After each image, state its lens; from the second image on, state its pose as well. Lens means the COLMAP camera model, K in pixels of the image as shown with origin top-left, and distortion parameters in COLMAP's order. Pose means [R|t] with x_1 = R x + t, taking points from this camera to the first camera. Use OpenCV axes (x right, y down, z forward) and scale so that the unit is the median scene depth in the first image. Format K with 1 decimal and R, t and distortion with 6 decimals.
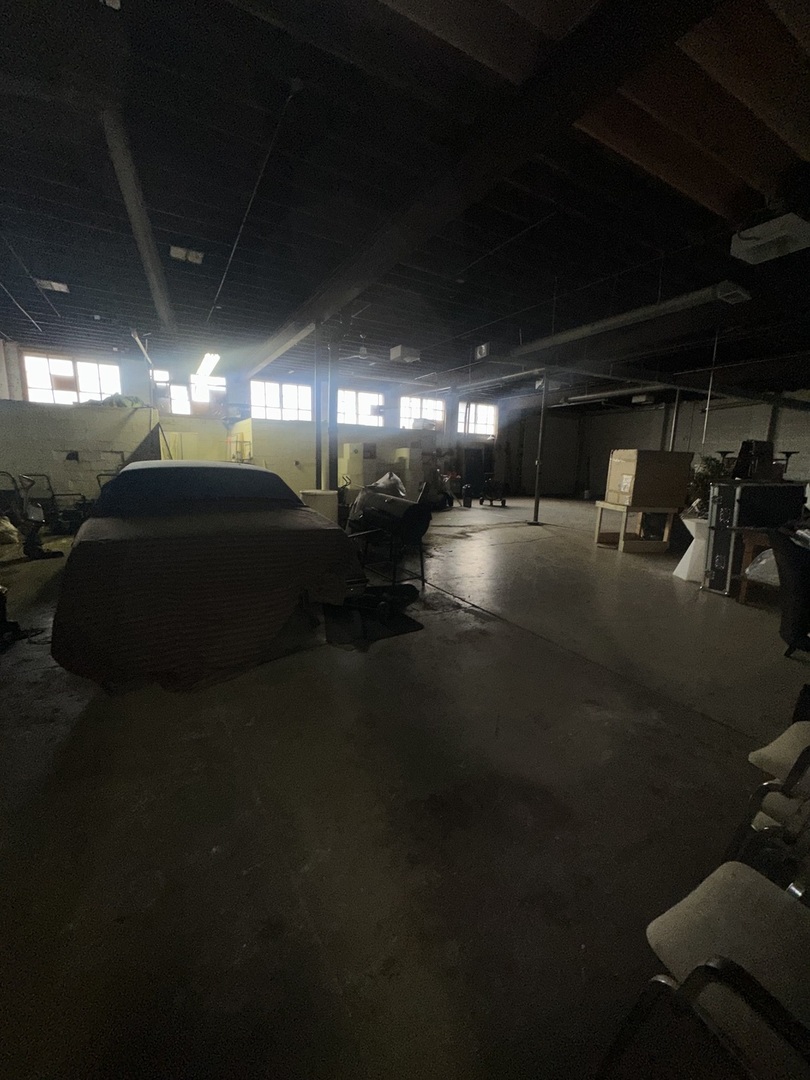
lens RADIAL K [[428.8, 0, 405.0], [0, 428.8, 540.0], [0, 0, 1]] dist [0.000385, 0.000064]
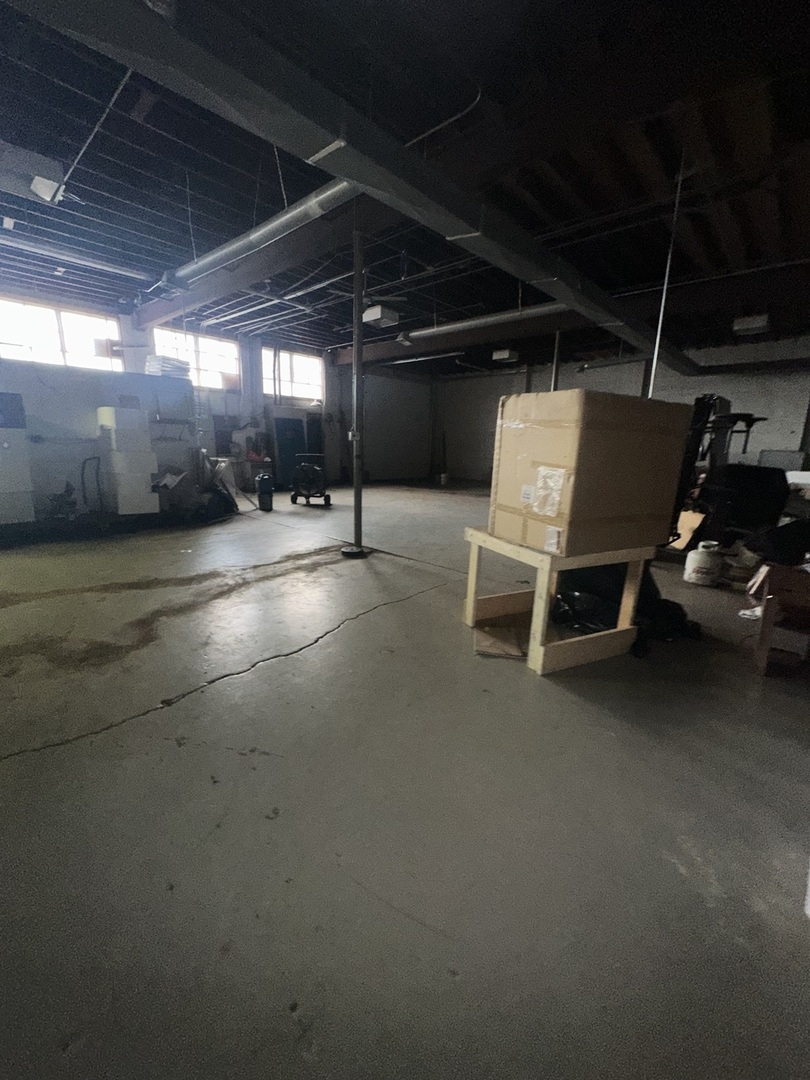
lens RADIAL K [[428.8, 0, 405.0], [0, 428.8, 540.0], [0, 0, 1]] dist [0.000385, 0.000064]
pose [[0.952047, -0.067982, 0.298302, 0.143894], [0.053117, 0.996922, 0.057667, -0.057004], [-0.301304, -0.039057, 0.952728, 0.337247]]
